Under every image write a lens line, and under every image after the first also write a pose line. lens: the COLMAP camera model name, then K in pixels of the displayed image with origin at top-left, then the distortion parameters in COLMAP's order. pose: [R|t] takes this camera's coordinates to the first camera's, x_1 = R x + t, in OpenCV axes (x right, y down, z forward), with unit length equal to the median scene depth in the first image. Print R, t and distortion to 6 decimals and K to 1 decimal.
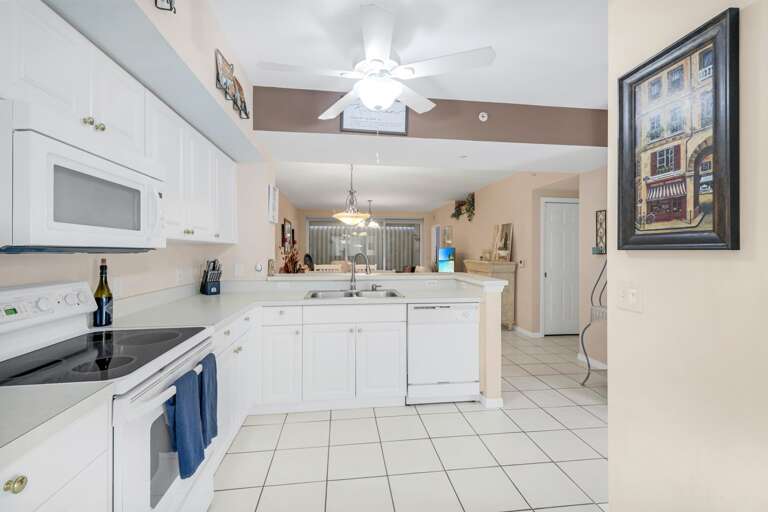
lens RADIAL K [[346.1, 0, 385.6], [0, 346.1, 246.4], [0, 0, 1]] dist [0.000640, 0.000228]
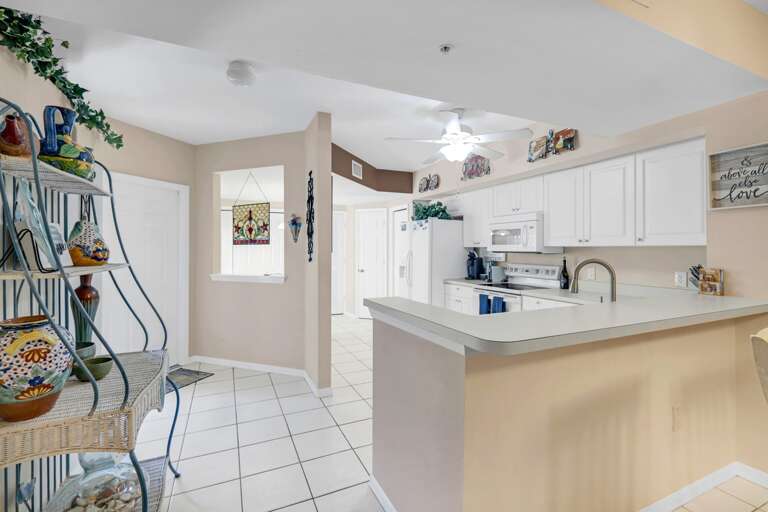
lens RADIAL K [[346.1, 0, 385.6], [0, 346.1, 246.4], [0, 0, 1]] dist [0.000640, 0.000228]
pose [[-0.952784, -0.011168, -0.303442, 1.000298], [-0.003523, 0.999663, -0.025728, 0.036701], [0.303627, -0.023445, -0.952502, 3.107165]]
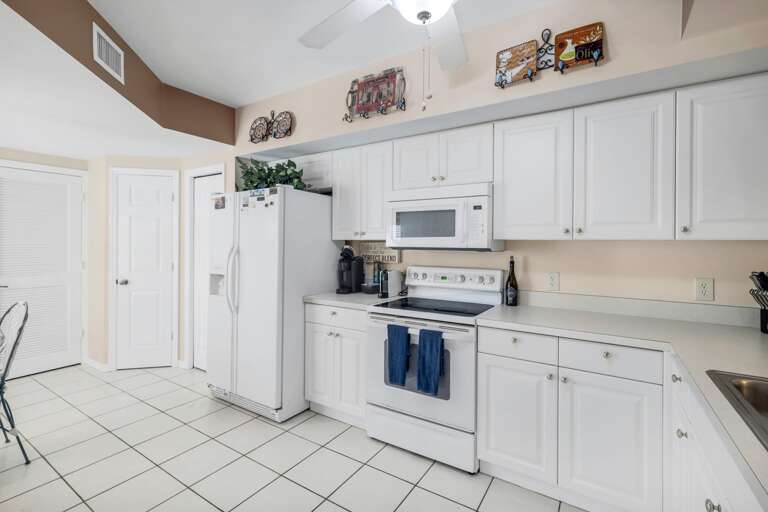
lens RADIAL K [[346.1, 0, 385.6], [0, 346.1, 246.4], [0, 0, 1]] dist [0.000640, 0.000228]
pose [[-0.636244, -0.007711, -0.771449, 0.646640], [0.000542, 0.999945, -0.010442, 0.014681], [0.771488, -0.007062, -0.636205, 1.723167]]
